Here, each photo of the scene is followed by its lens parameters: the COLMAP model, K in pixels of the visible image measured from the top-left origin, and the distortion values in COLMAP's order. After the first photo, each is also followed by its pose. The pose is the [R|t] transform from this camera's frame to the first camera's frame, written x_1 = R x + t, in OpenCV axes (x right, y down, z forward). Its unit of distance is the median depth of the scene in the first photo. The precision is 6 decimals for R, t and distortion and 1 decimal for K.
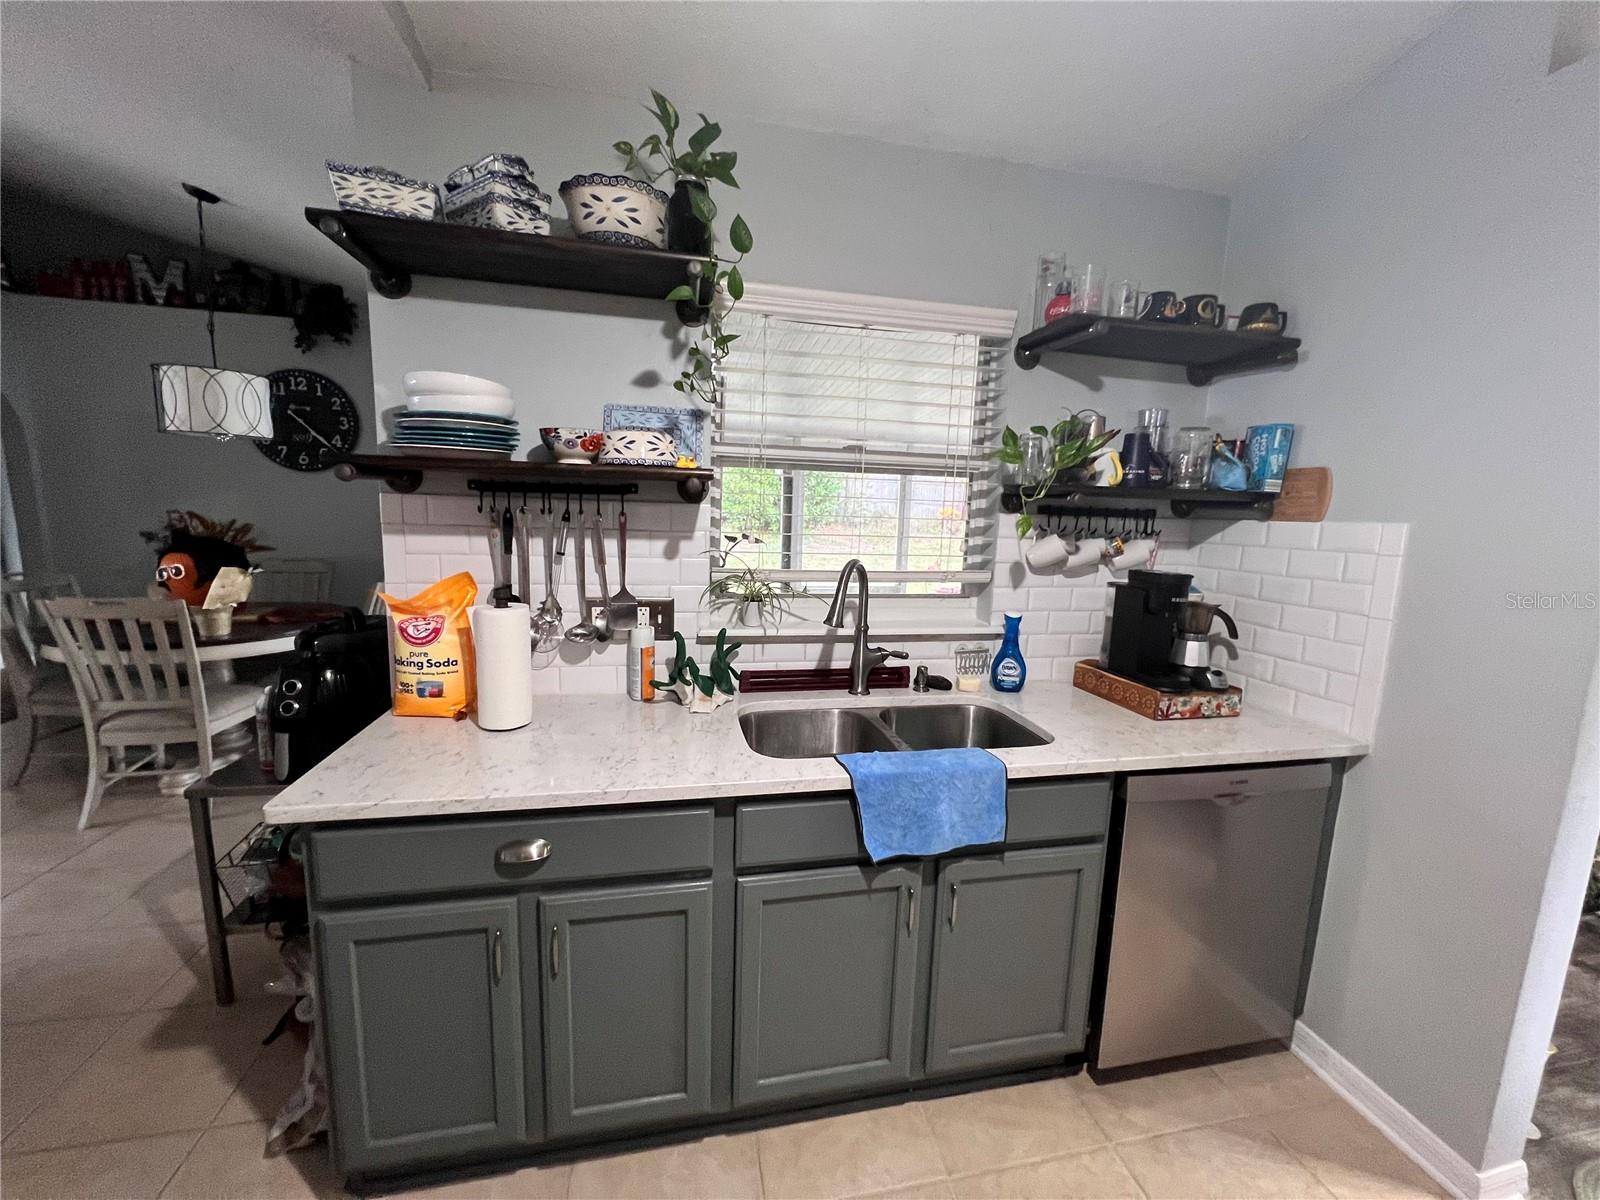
lens RADIAL K [[645.2, 0, 800.0], [0, 645.2, 600.0], [0, 0, 1]] dist [-0.001916, -0.000519]
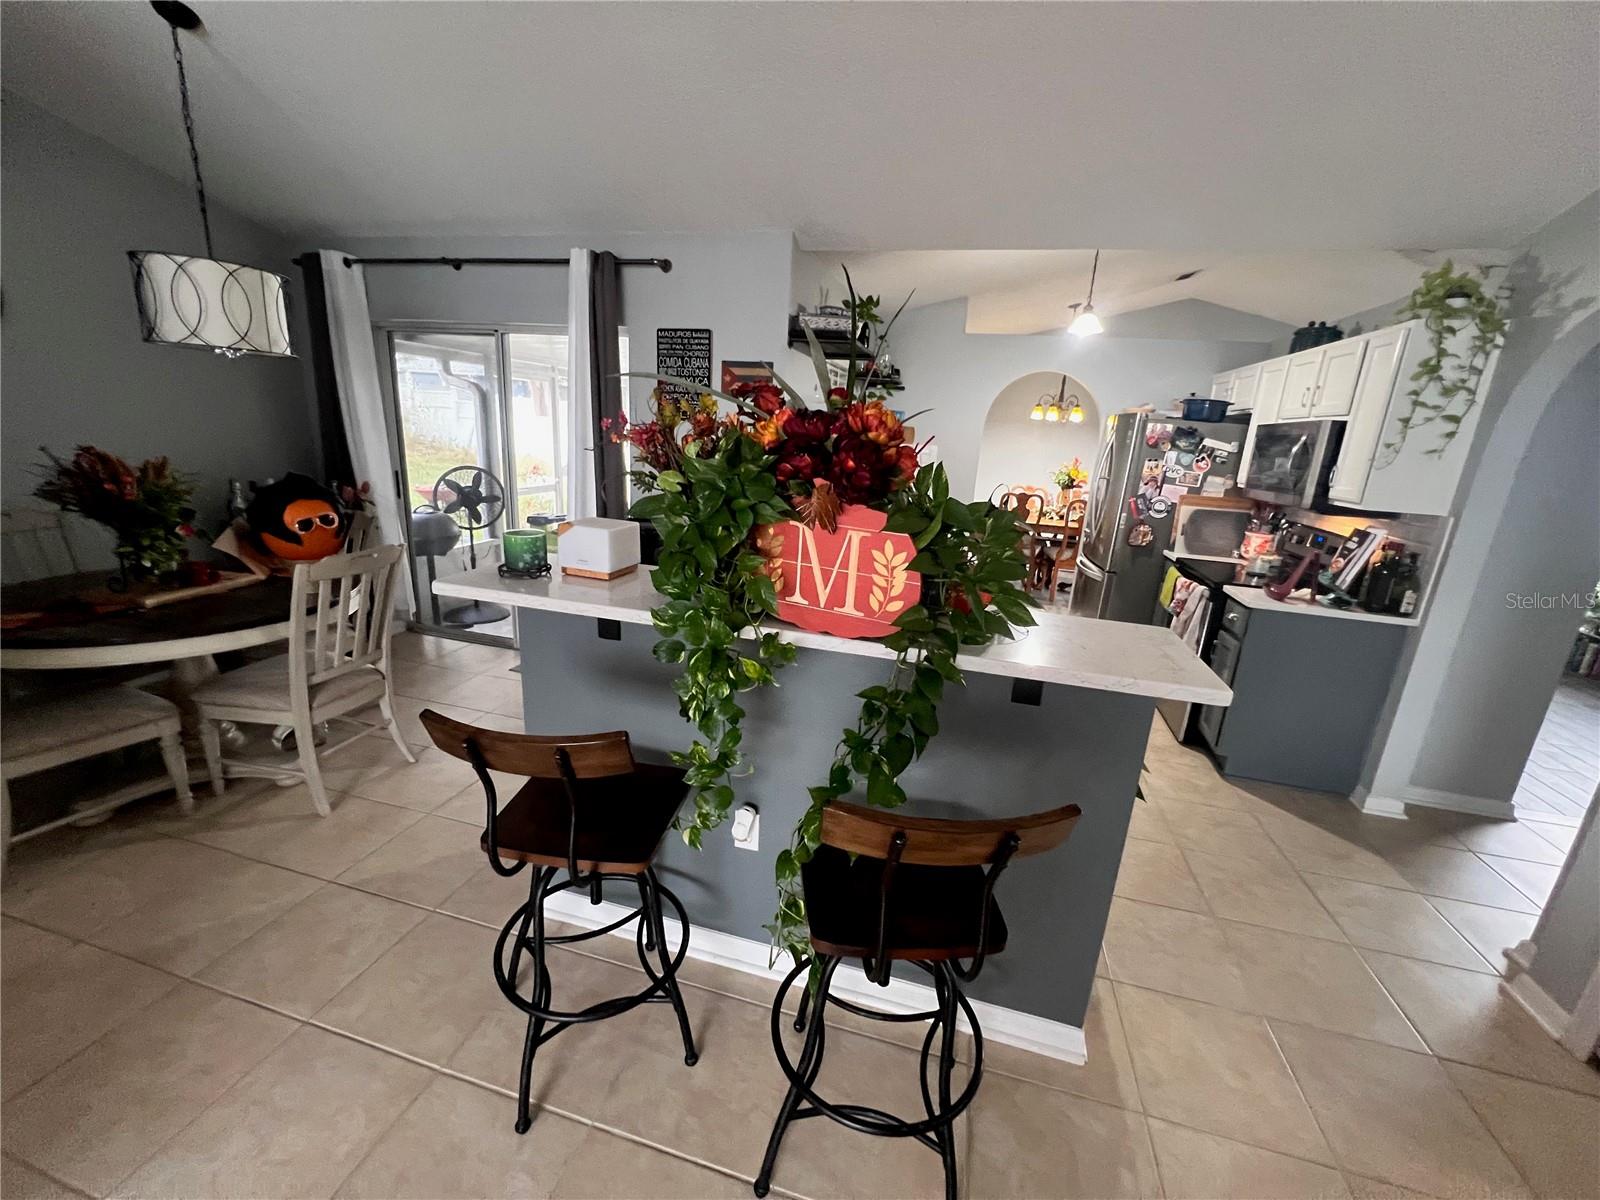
lens RADIAL K [[645.2, 0, 800.0], [0, 645.2, 600.0], [0, 0, 1]] dist [-0.001916, -0.000519]
pose [[0.449901, -0.237746, 0.860852, -2.223503], [0.086213, 0.970975, 0.223102, -0.121651], [-0.888908, -0.026158, 0.457339, -0.004640]]
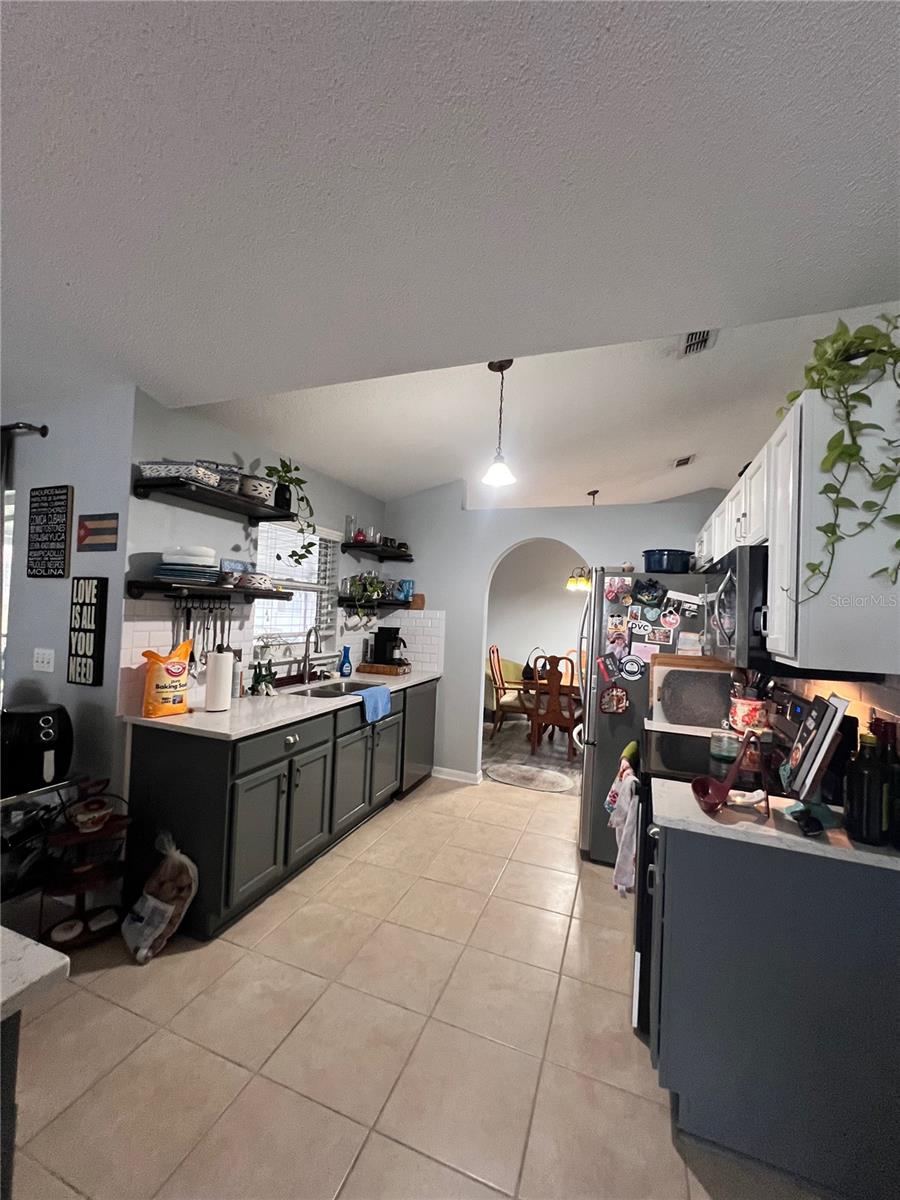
lens RADIAL K [[479.8, 0, 450.0], [0, 479.8, 600.0], [0, 0, 1]] dist [-0.003361, 0.000058]
pose [[0.540365, 0.009599, 0.841376, -1.162448], [0.098311, 0.992366, -0.074461, 0.024614], [-0.835668, 0.122953, 0.535297, -0.437450]]
